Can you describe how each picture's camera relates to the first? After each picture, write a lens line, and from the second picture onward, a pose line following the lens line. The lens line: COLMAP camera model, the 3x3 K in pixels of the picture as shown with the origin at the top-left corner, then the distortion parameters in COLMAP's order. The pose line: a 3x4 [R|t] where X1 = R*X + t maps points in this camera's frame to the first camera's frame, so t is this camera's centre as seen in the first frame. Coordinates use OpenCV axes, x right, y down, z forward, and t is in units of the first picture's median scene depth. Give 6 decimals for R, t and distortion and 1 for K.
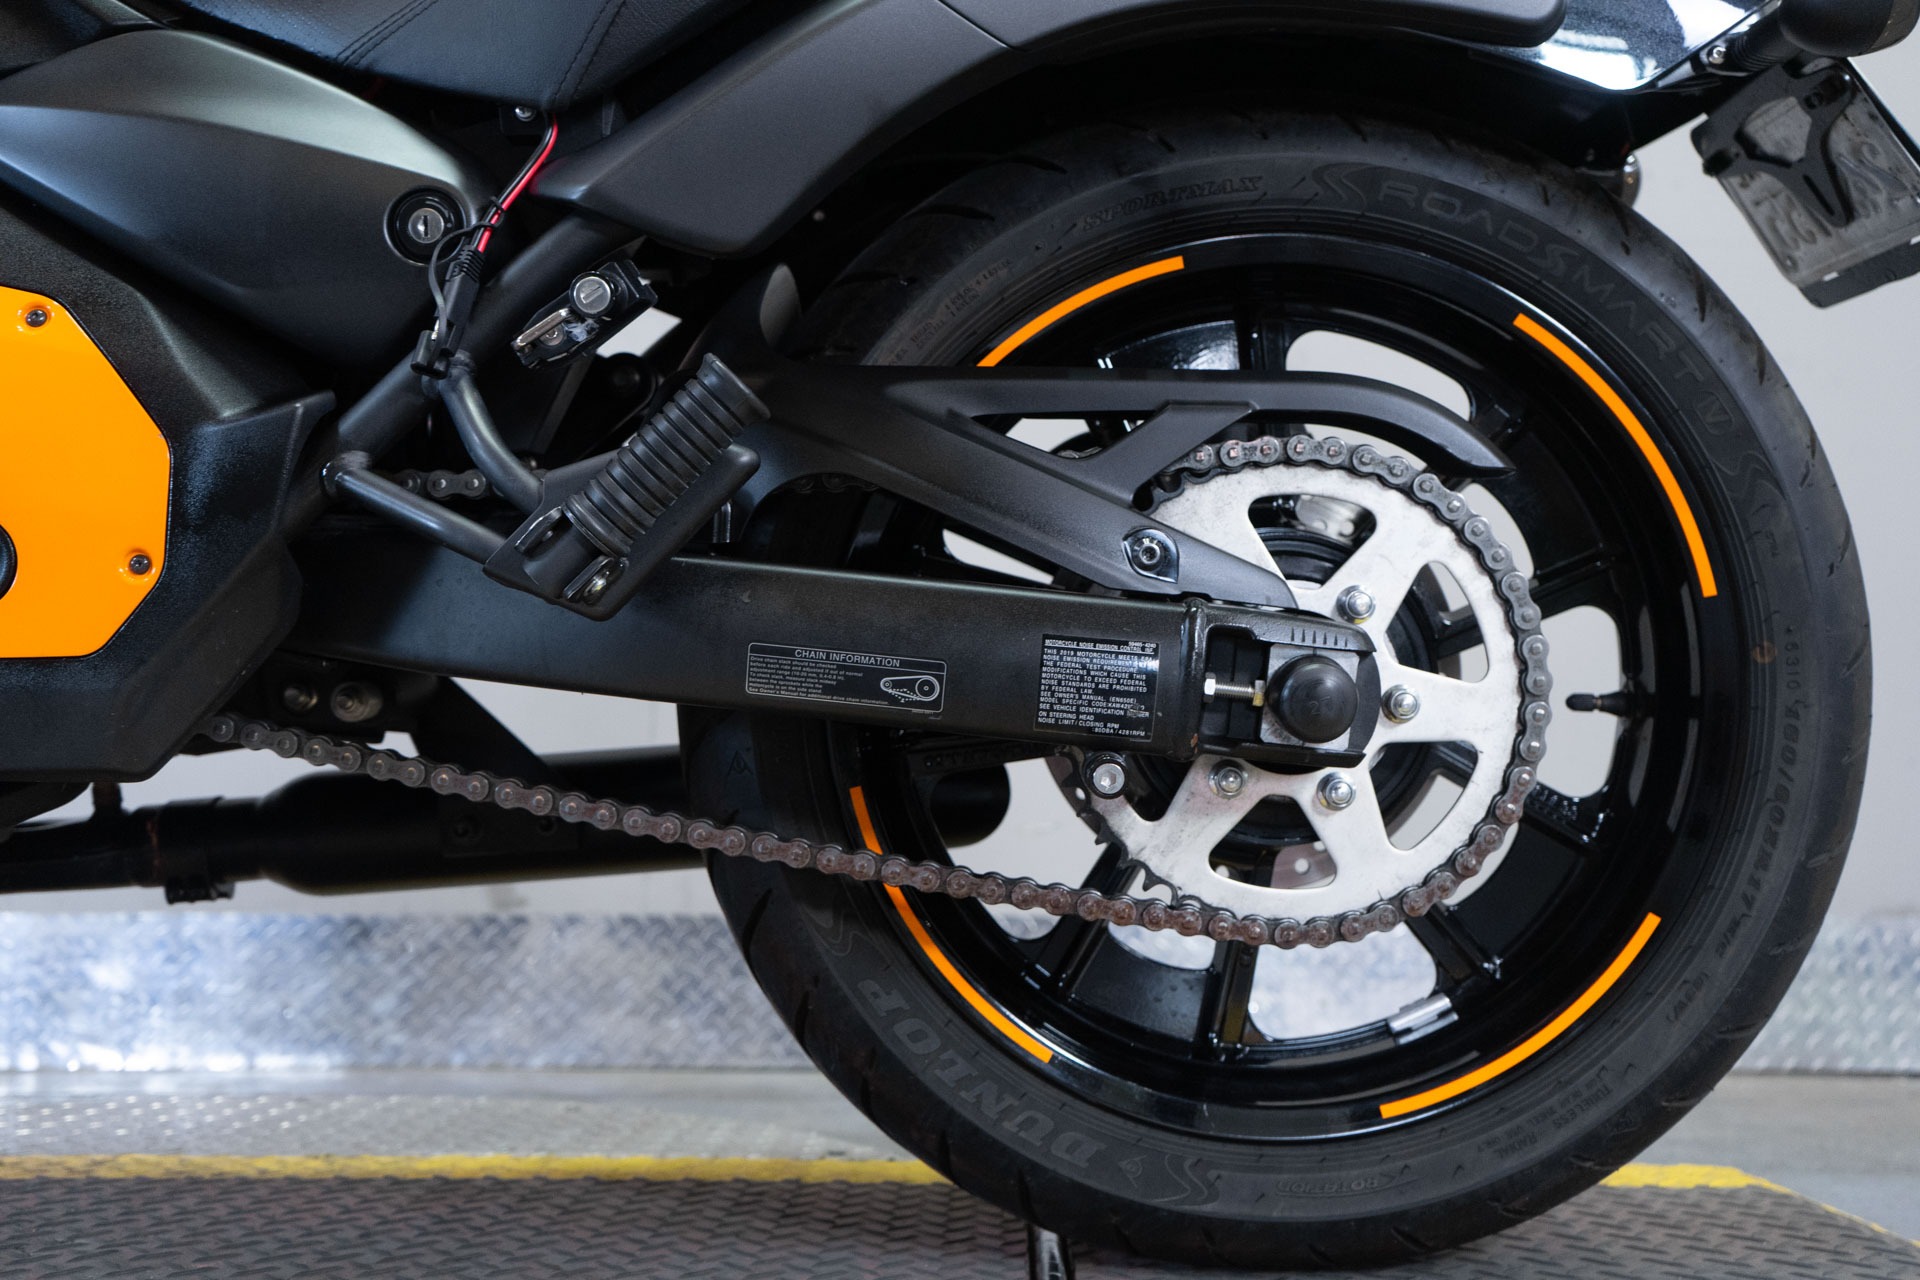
lens RADIAL K [[1896.3, 0, 960.0], [0, 1896.3, 640.0], [0, 0, 1]] dist [0.001808, 0.011084]
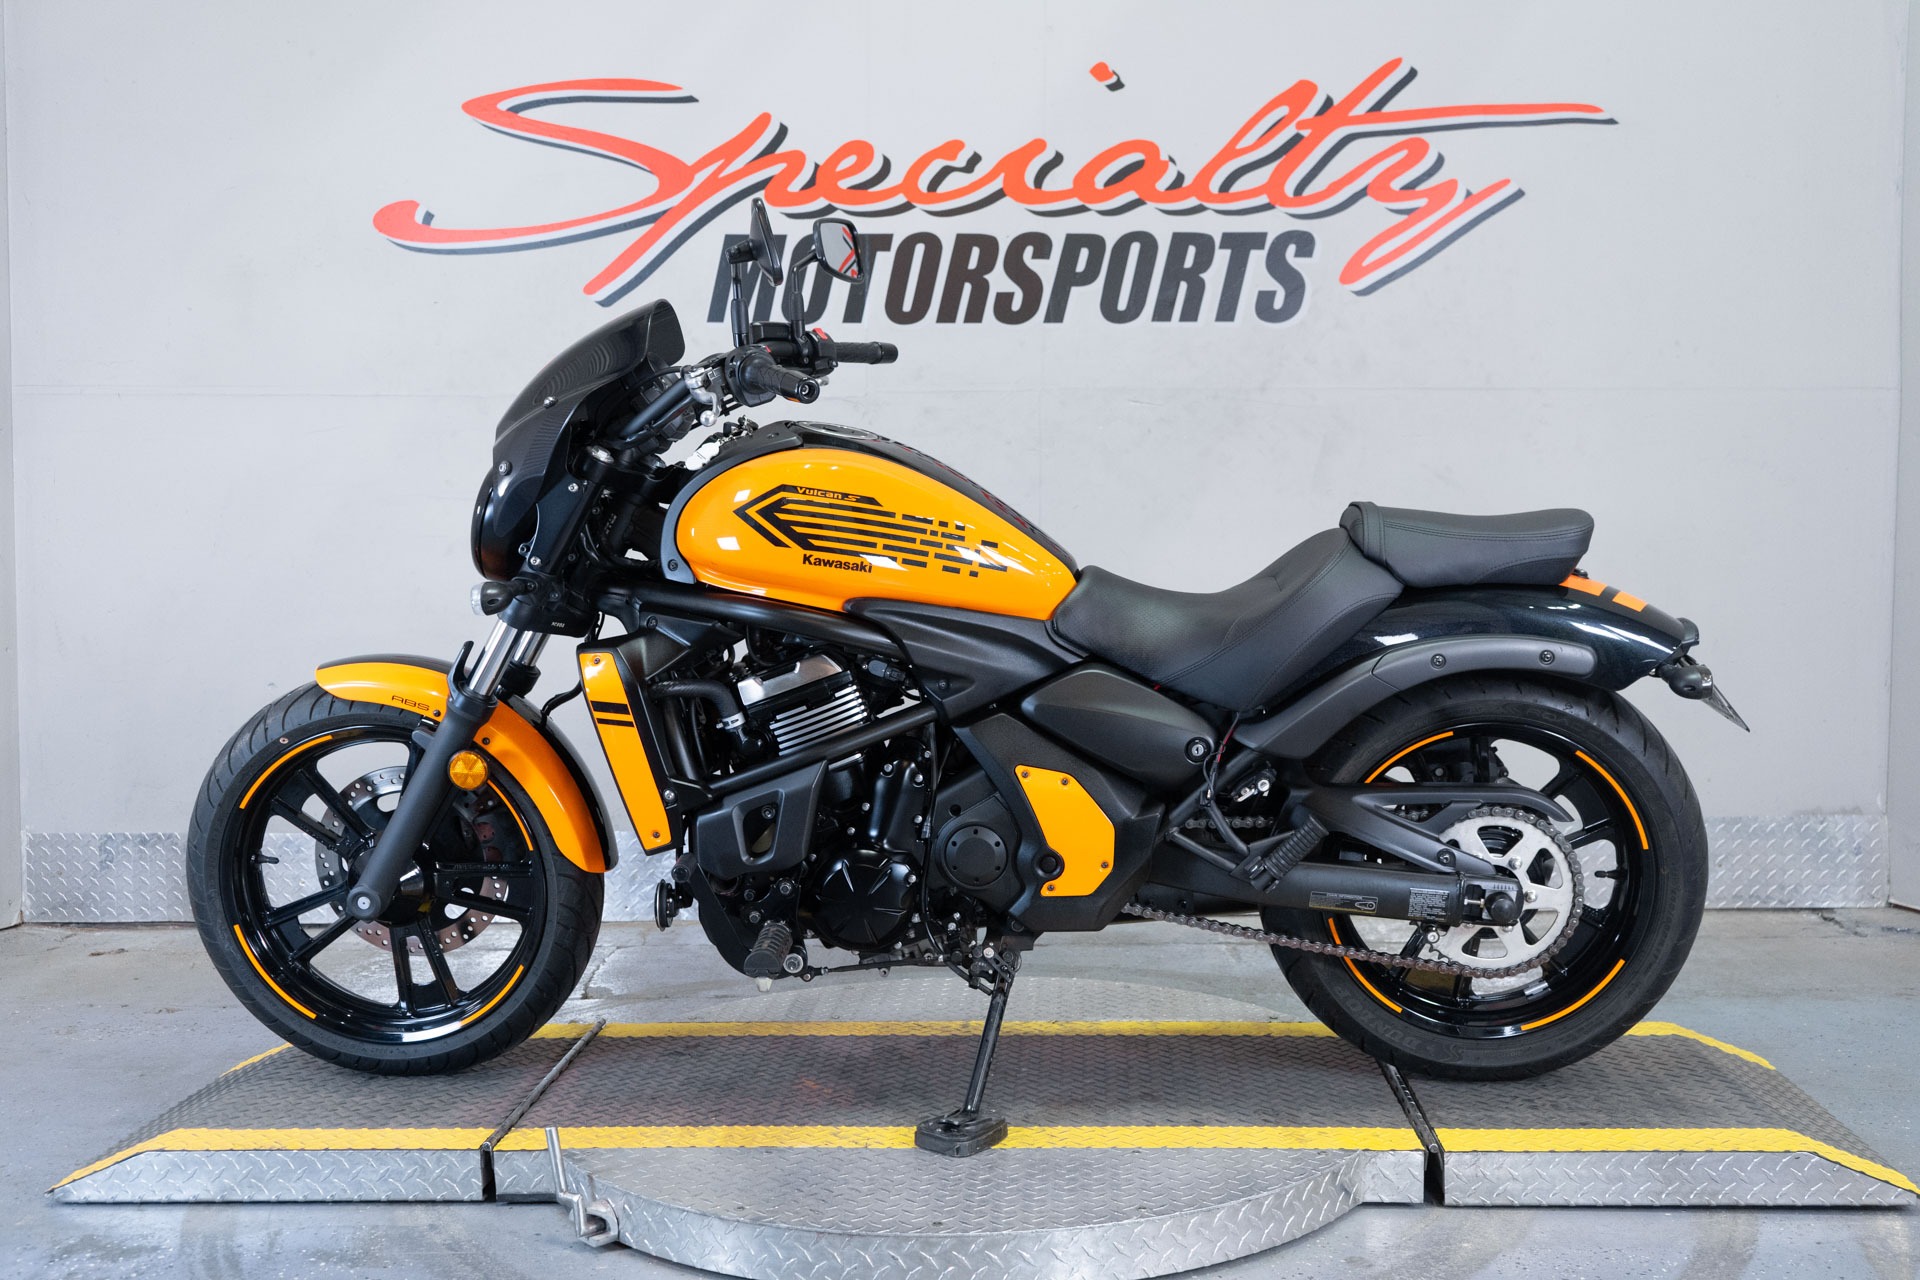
lens RADIAL K [[1960.2, 0, 953.6], [0, 1960.2, 640.5], [0, 0, 1]] dist [0.011849, -0.010511]
pose [[0.998026, -0.013610, -0.061309, -0.433902], [0.023025, 0.987553, 0.155594, -0.800727], [0.058428, -0.156698, 0.985917, -1.844253]]
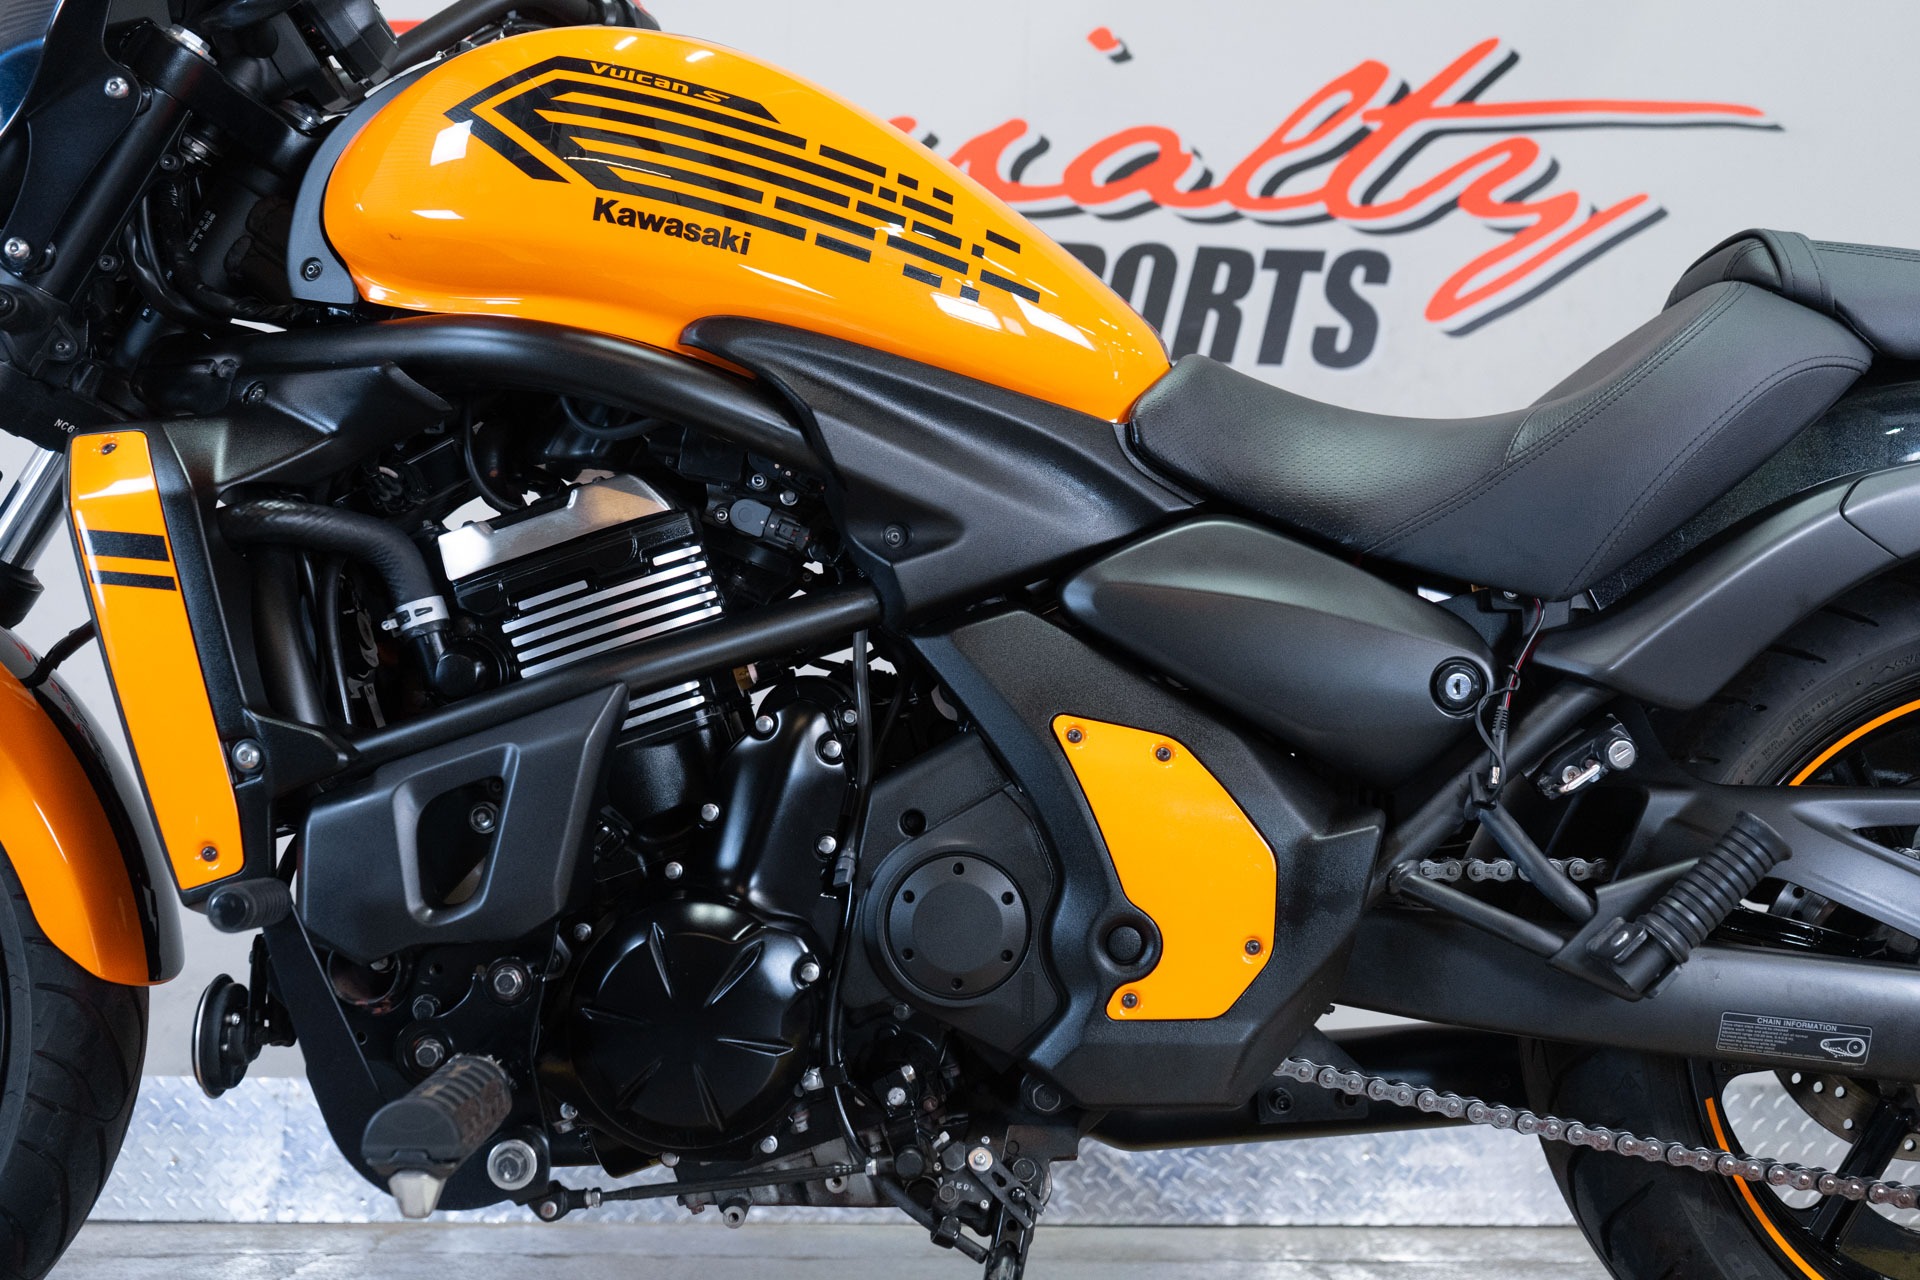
lens RADIAL K [[1874.7, 0, 971.2], [0, 1874.7, 614.8], [0, 0, 1]] dist [0.001445, -0.004089]
pose [[0.999978, 0.006523, -0.000972, -0.571844], [-0.006574, 0.997660, -0.068054, -0.164121], [0.000526, 0.068059, 0.997681, -0.287218]]
